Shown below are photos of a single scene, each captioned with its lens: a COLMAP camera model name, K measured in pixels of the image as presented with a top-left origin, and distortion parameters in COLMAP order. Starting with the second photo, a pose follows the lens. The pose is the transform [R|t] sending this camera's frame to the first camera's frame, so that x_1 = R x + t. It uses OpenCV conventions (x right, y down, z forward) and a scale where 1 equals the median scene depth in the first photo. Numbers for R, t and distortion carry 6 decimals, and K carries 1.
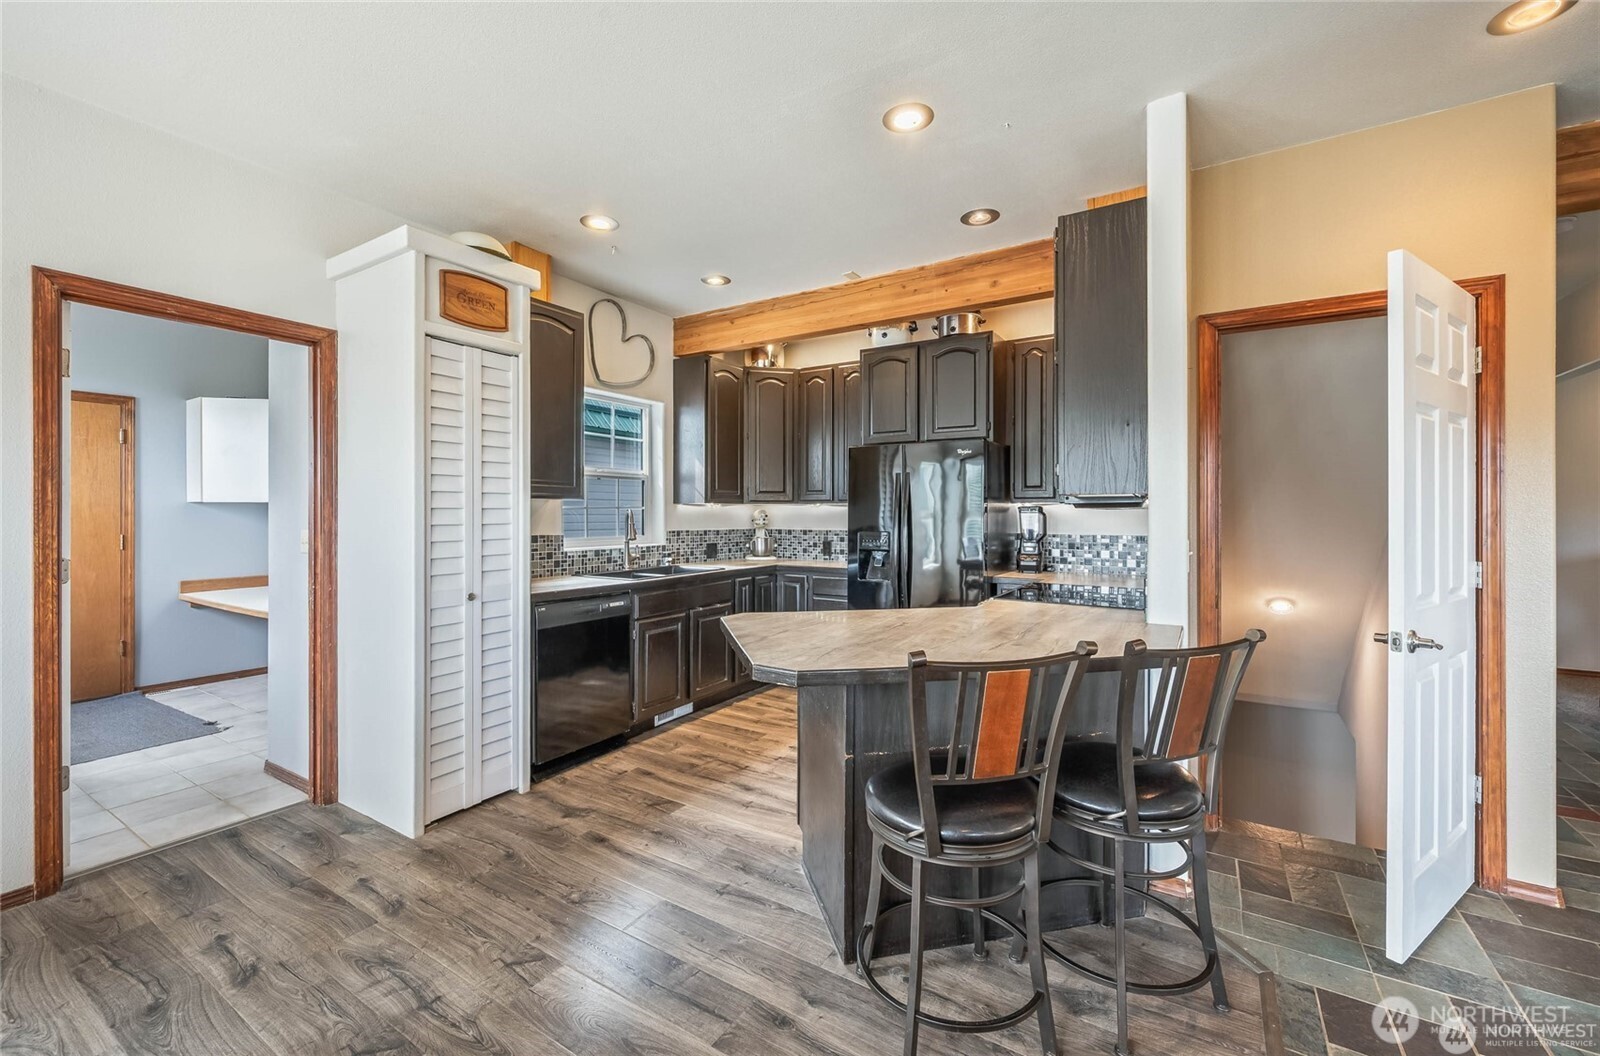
lens RADIAL K [[636.5, 0, 799.4], [0, 636.5, 516.0], [0, 0, 1]] dist [-0.006439, 0.000993]
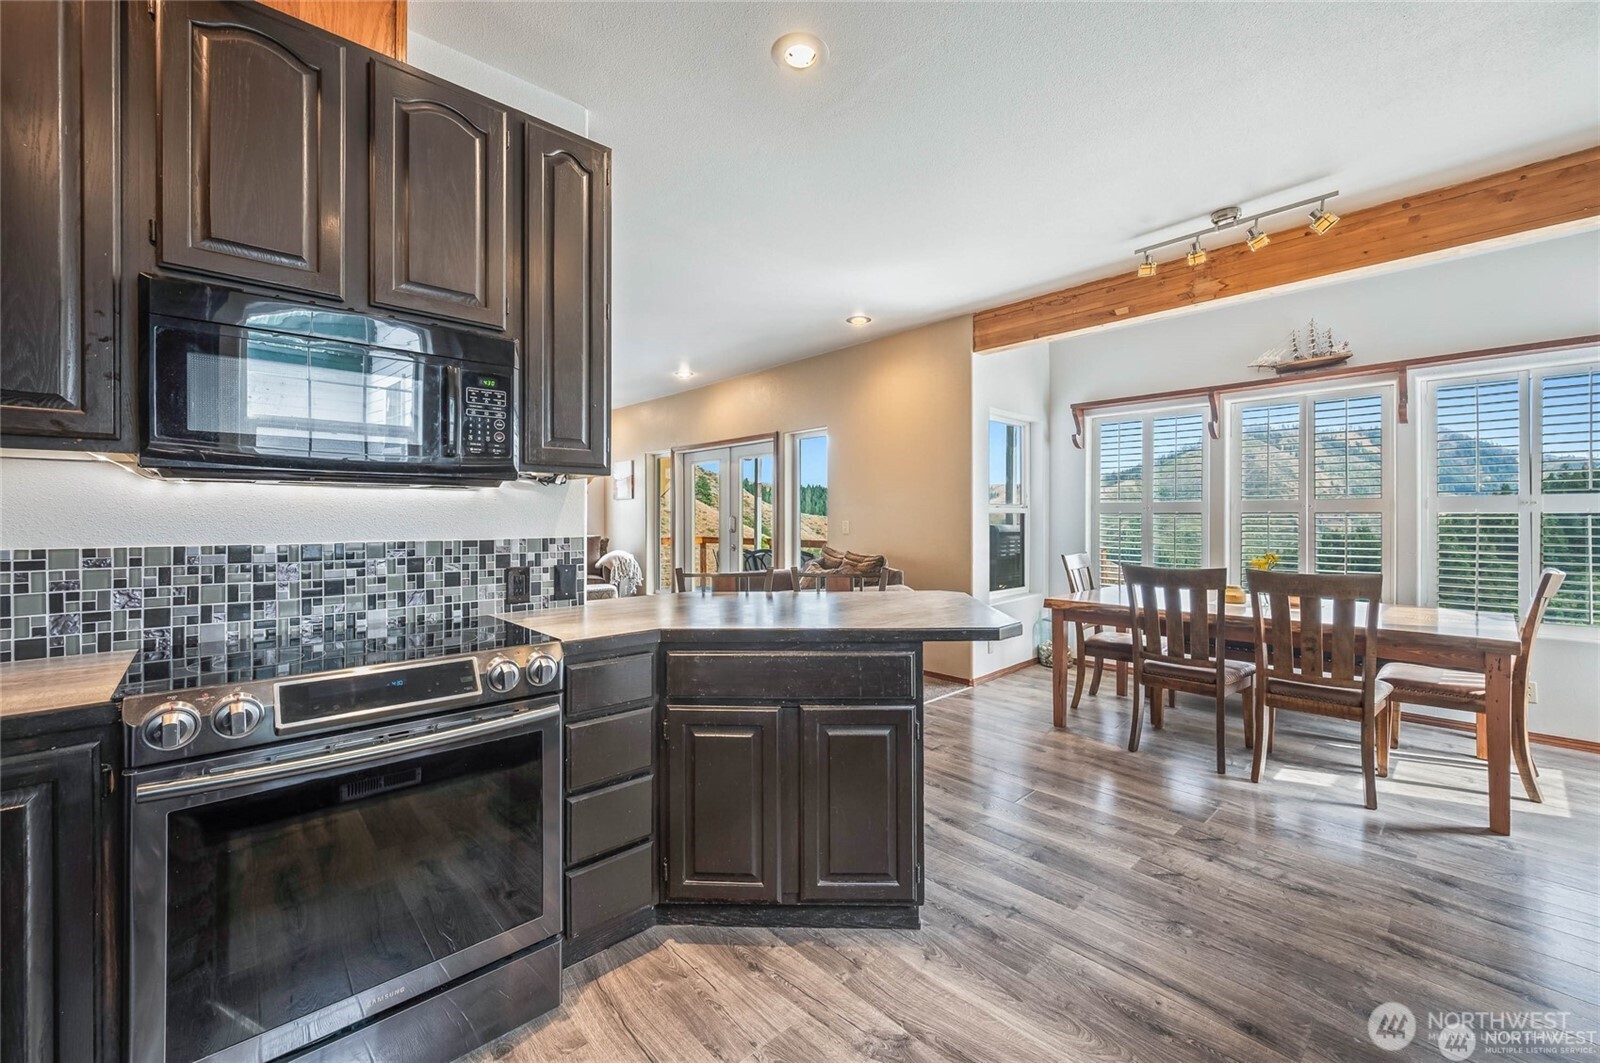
lens RADIAL K [[636.5, 0, 805.7], [0, 636.5, 521.1], [0, 0, 1]] dist [-0.006439, 0.000993]
pose [[-0.966476, -0.001074, 0.256756, -0.066620], [-0.000435, 0.999997, 0.002549, 0.030621], [-0.256758, 0.002352, -0.966473, 1.924785]]
